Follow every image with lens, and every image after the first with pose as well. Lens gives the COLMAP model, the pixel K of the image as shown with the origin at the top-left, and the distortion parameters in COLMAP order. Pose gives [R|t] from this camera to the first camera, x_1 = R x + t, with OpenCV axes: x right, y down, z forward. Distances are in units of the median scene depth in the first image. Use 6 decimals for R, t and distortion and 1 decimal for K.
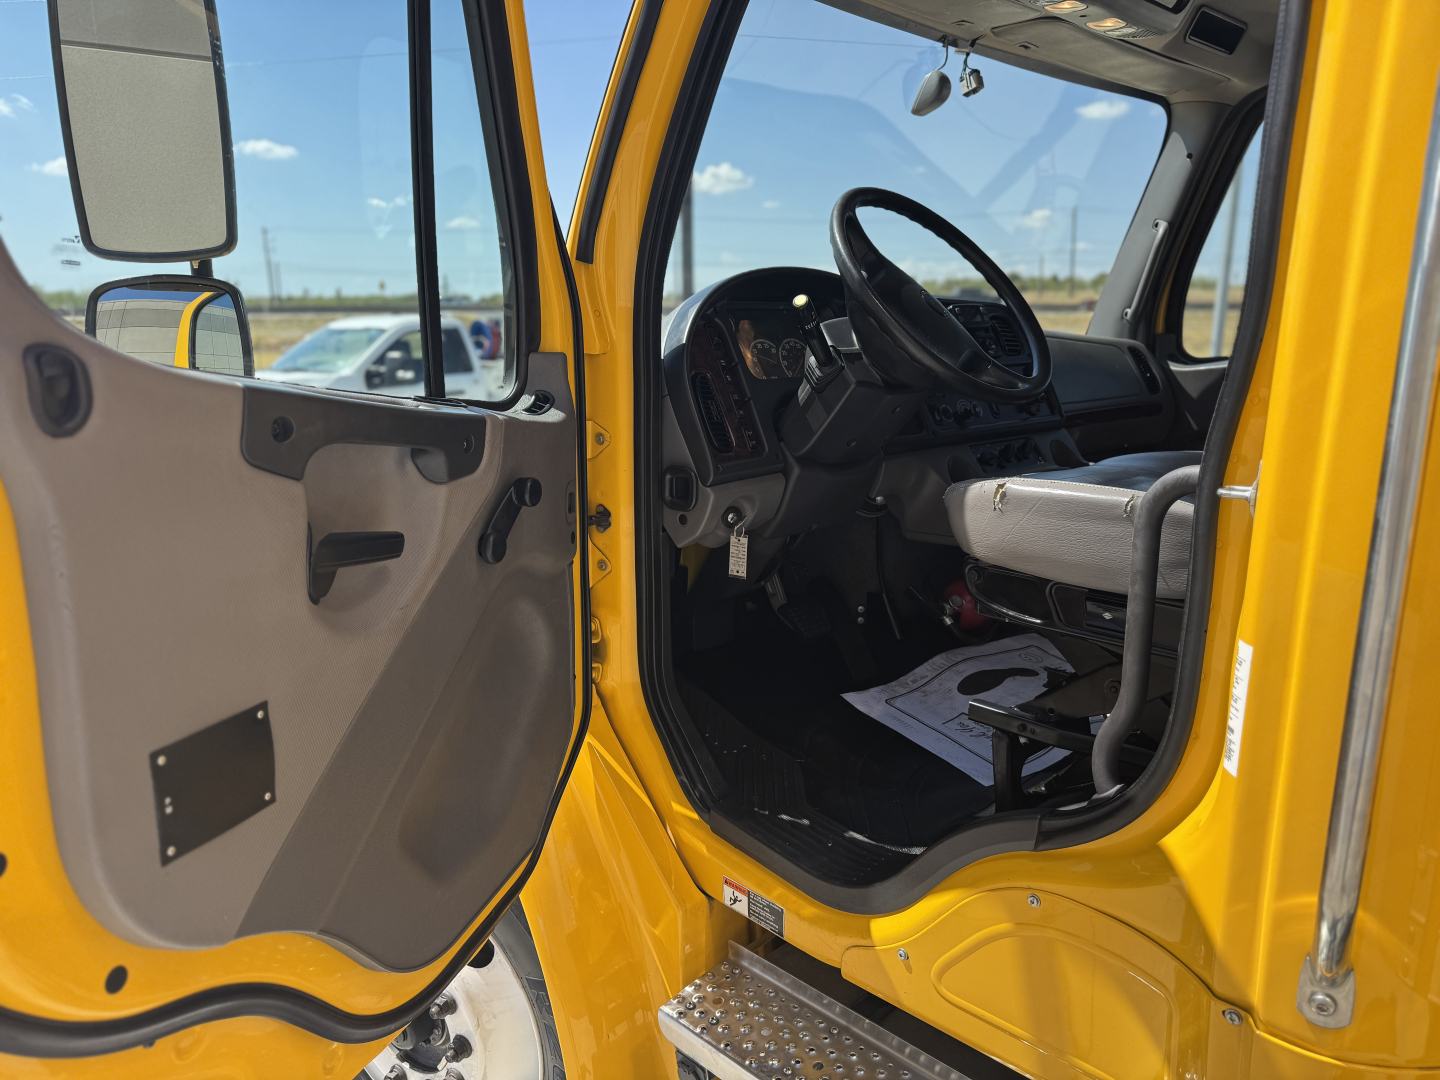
lens RADIAL K [[1014.9, 0, 718.3], [0, 1014.9, 538.9], [0, 0, 1]] dist [0.014648, 0.001114]
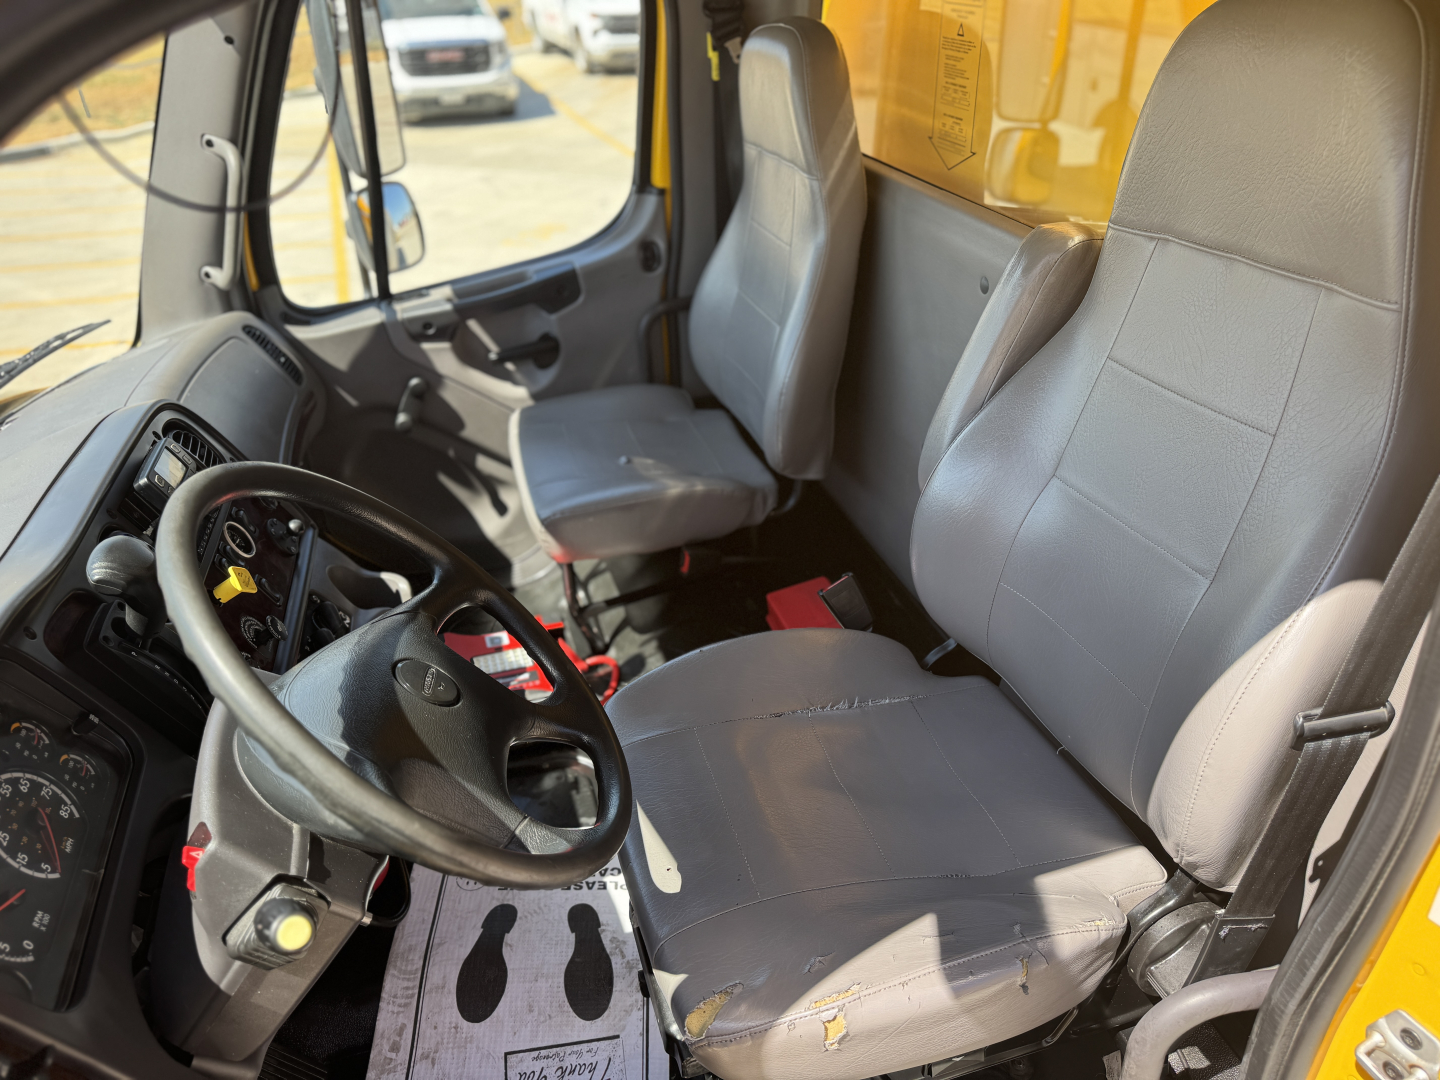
lens RADIAL K [[1014.9, 0, 716.8], [0, 1014.9, 539.8], [0, 0, 1]] dist [0.014648, 0.001114]
pose [[0.464190, -0.462929, 0.755132, -0.044519], [0.214695, 0.885930, 0.411139, -0.292254], [-0.859322, -0.028723, 0.510628, 0.376466]]
